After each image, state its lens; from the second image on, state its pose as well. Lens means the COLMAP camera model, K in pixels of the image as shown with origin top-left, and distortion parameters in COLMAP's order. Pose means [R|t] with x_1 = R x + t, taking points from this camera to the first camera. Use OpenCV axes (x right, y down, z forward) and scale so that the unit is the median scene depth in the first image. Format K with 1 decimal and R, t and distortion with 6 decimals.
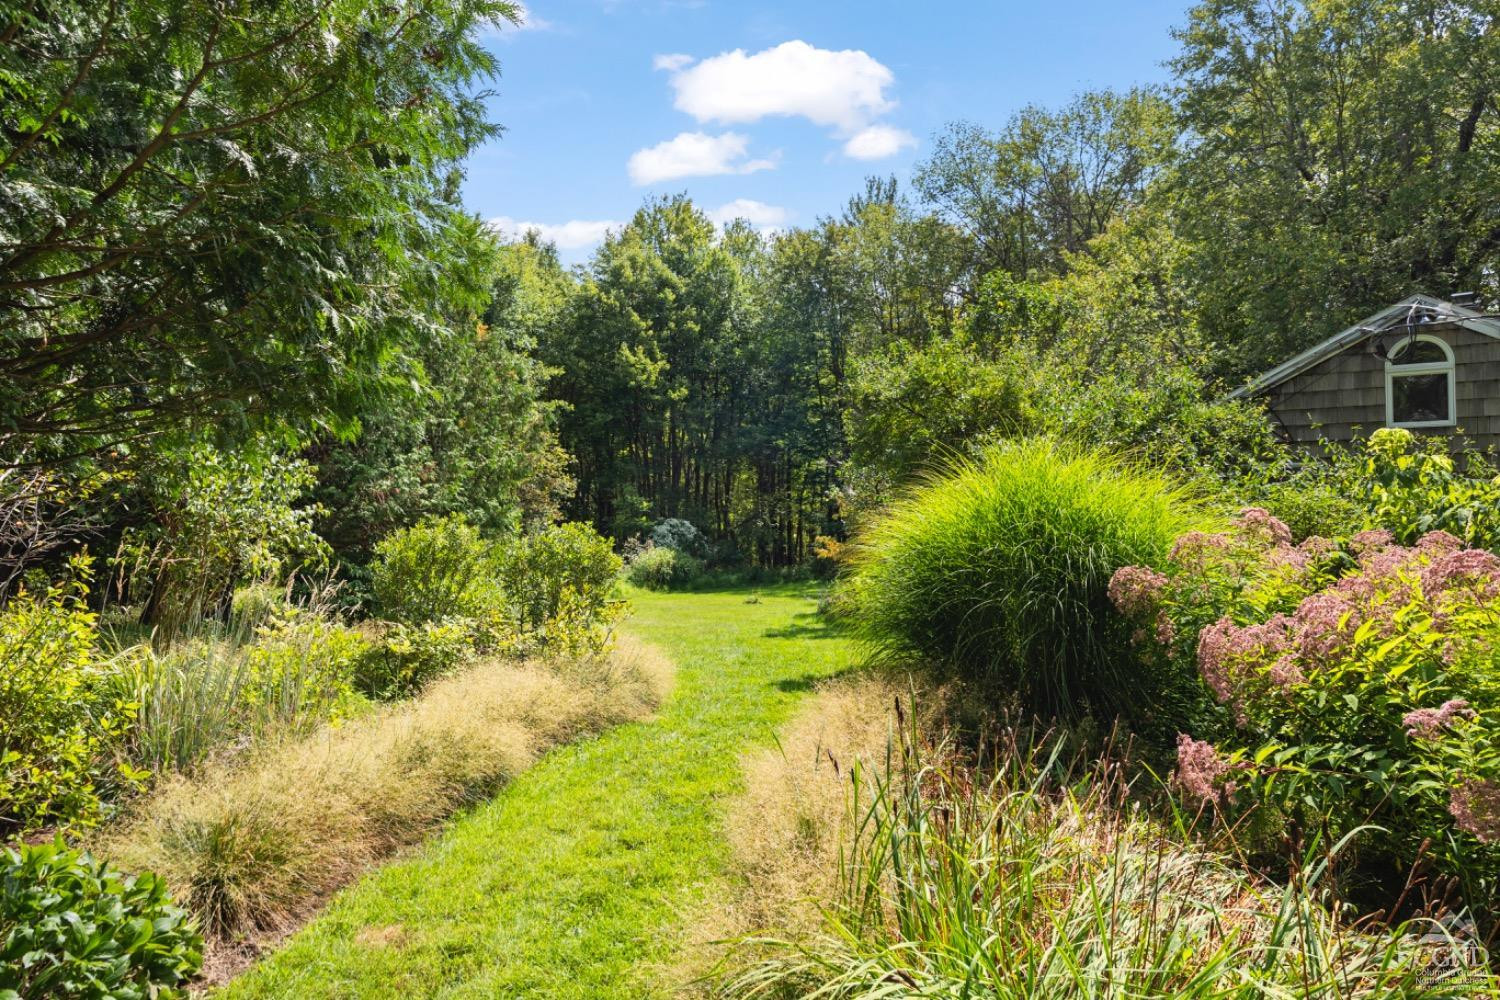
lens RADIAL K [[957.4, 0, 749.3], [0, 957.4, 503.9], [0, 0, 1]] dist [0.011426, 0.000434]
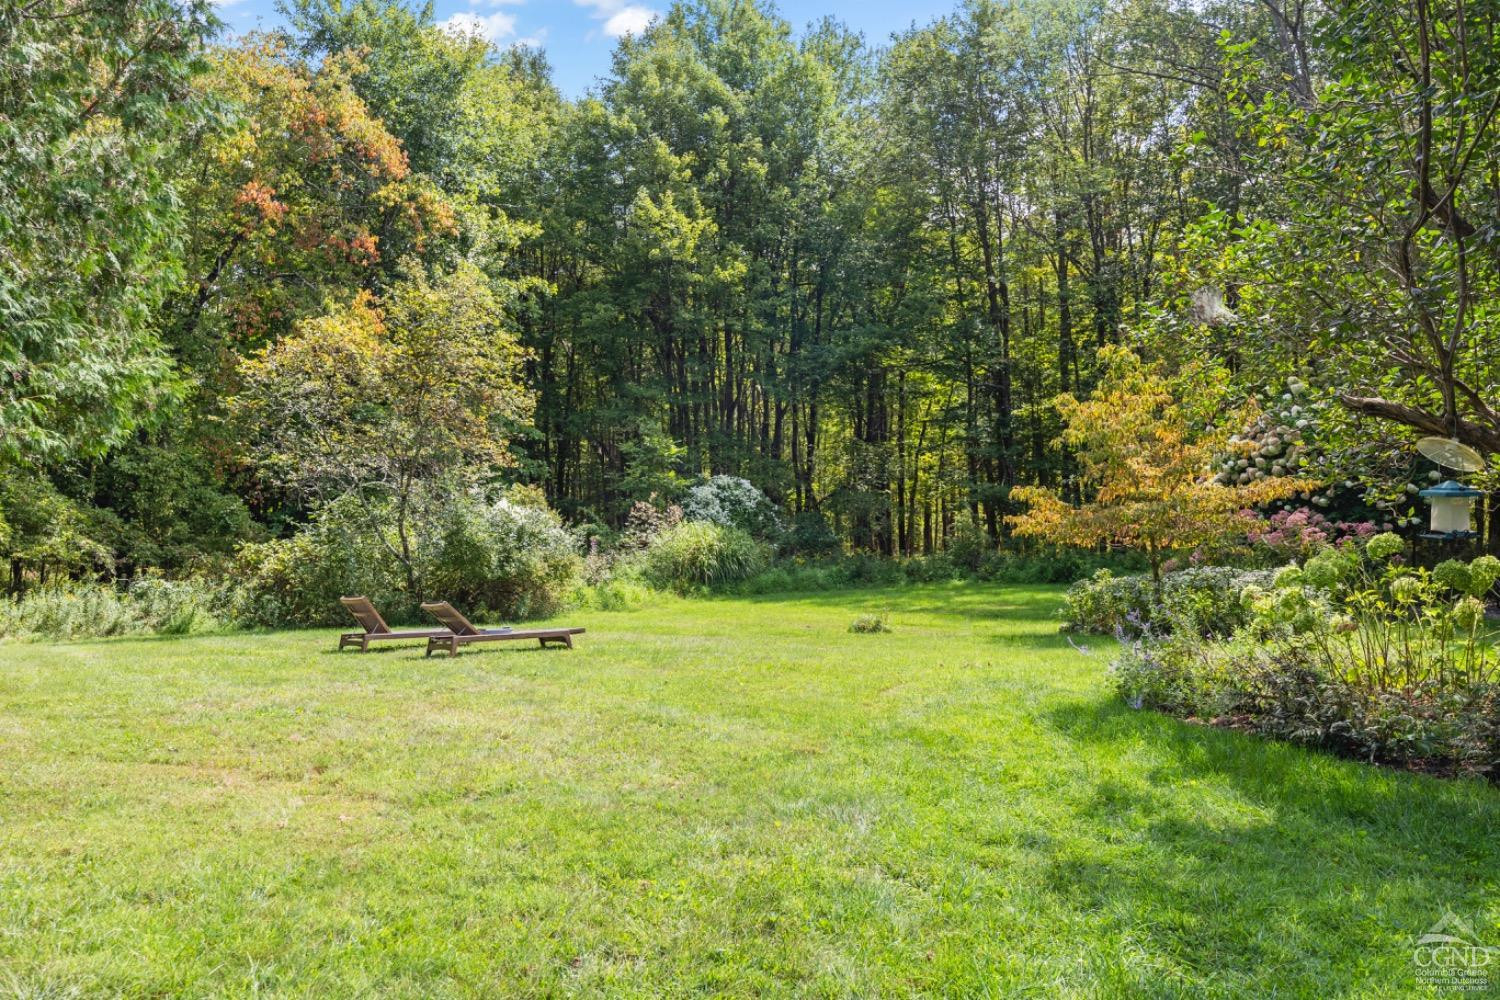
lens RADIAL K [[957.4, 0, 751.9], [0, 957.4, 499.8], [0, 0, 1]] dist [0.011426, 0.000434]
pose [[0.996788, 0.001786, -0.080061, -0.011964], [-0.001432, 0.999989, 0.004479, 0.027705], [0.080068, -0.004350, 0.996780, 0.390408]]
